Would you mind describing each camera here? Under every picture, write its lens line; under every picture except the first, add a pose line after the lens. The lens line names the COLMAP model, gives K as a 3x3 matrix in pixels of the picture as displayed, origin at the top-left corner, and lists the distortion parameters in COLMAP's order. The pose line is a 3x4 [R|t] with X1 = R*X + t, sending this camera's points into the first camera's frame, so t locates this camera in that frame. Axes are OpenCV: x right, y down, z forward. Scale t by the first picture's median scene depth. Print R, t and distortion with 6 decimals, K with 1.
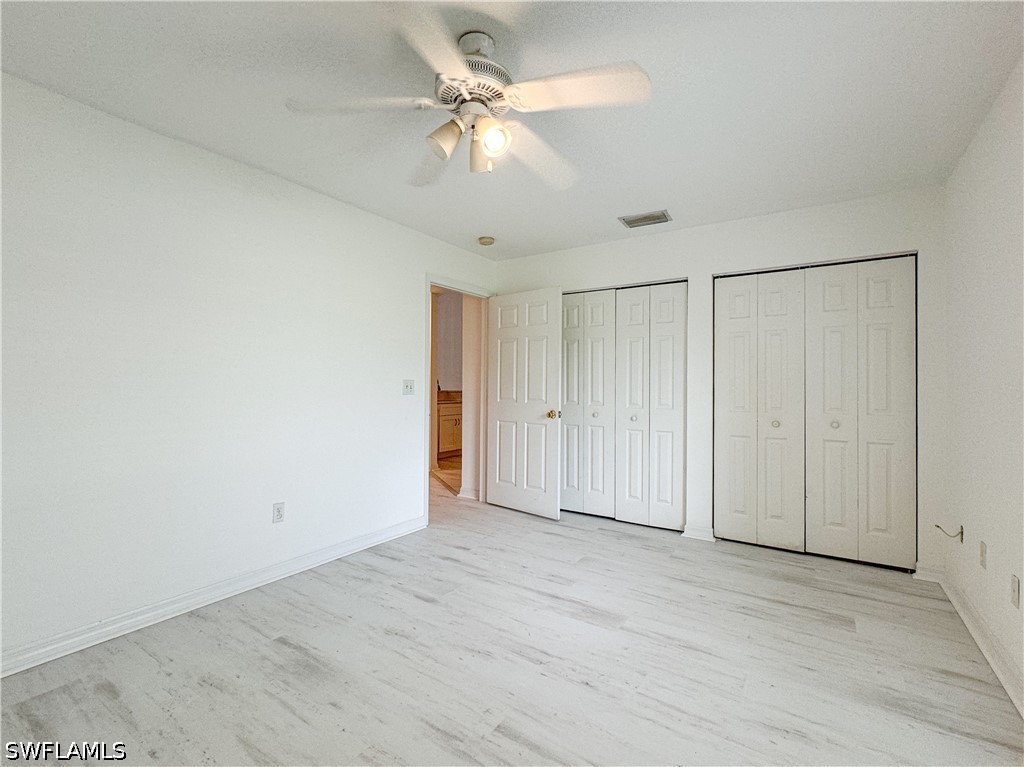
lens RADIAL K [[479.8, 0, 516.0], [0, 479.8, 382.3], [0, 0, 1]] dist [0.001107, 0.000165]
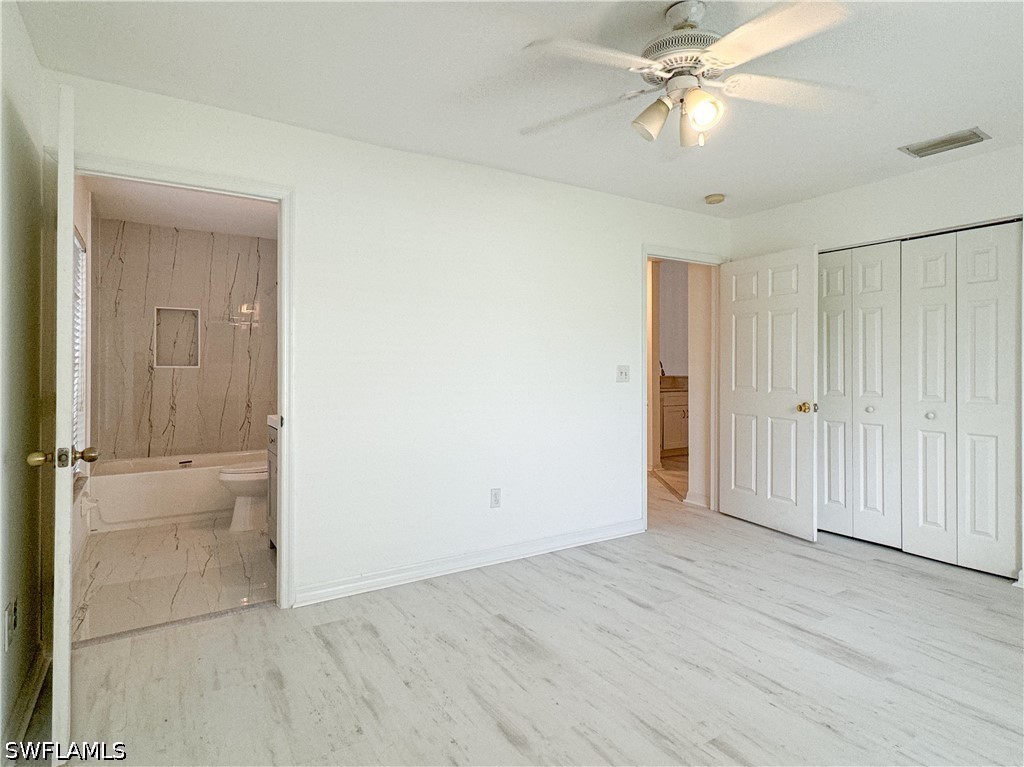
lens RADIAL K [[589.5, 0, 508.1], [0, 589.5, 367.5], [0, 0, 1]] dist [0.019533, 0.001244]
pose [[0.910427, -0.006106, -0.413624, 0.047817], [0.008604, 0.999954, 0.004176, -0.010088], [0.413580, -0.007361, 0.910438, -0.124531]]
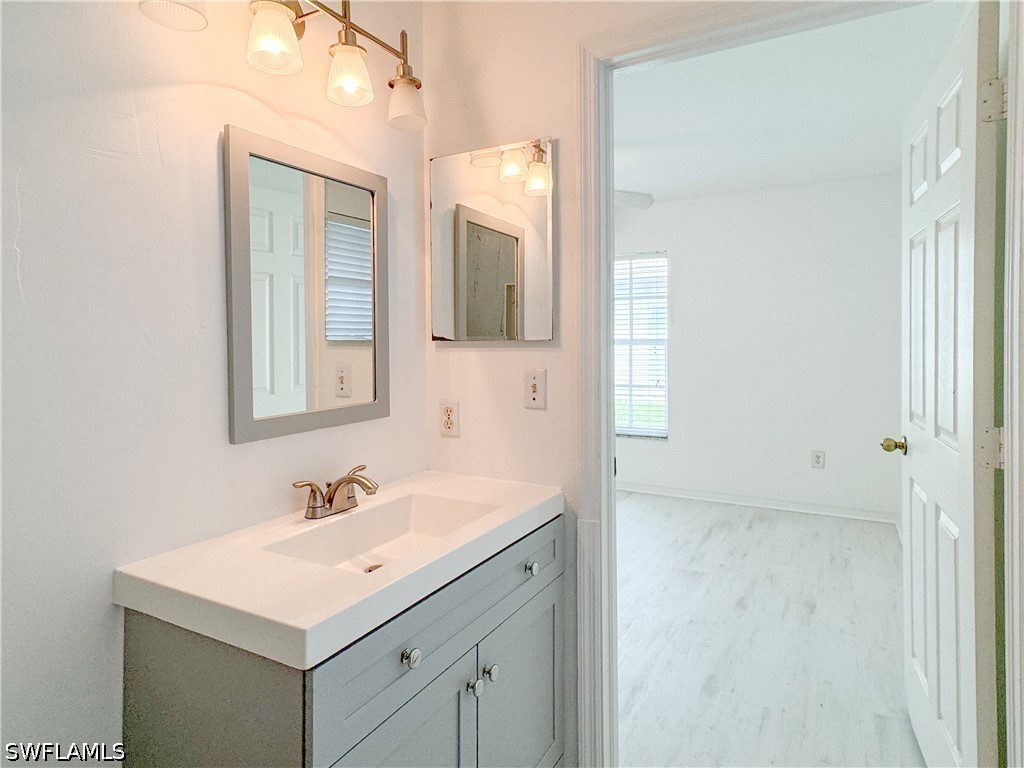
lens RADIAL K [[589.5, 0, 508.1], [0, 589.5, 368.0], [0, 0, 1]] dist [0.019533, 0.001244]
pose [[-0.081713, -0.049999, 0.995401, -1.290770], [0.001718, 0.998732, 0.050307, -0.042137], [-0.996654, 0.005821, -0.081524, 0.790397]]
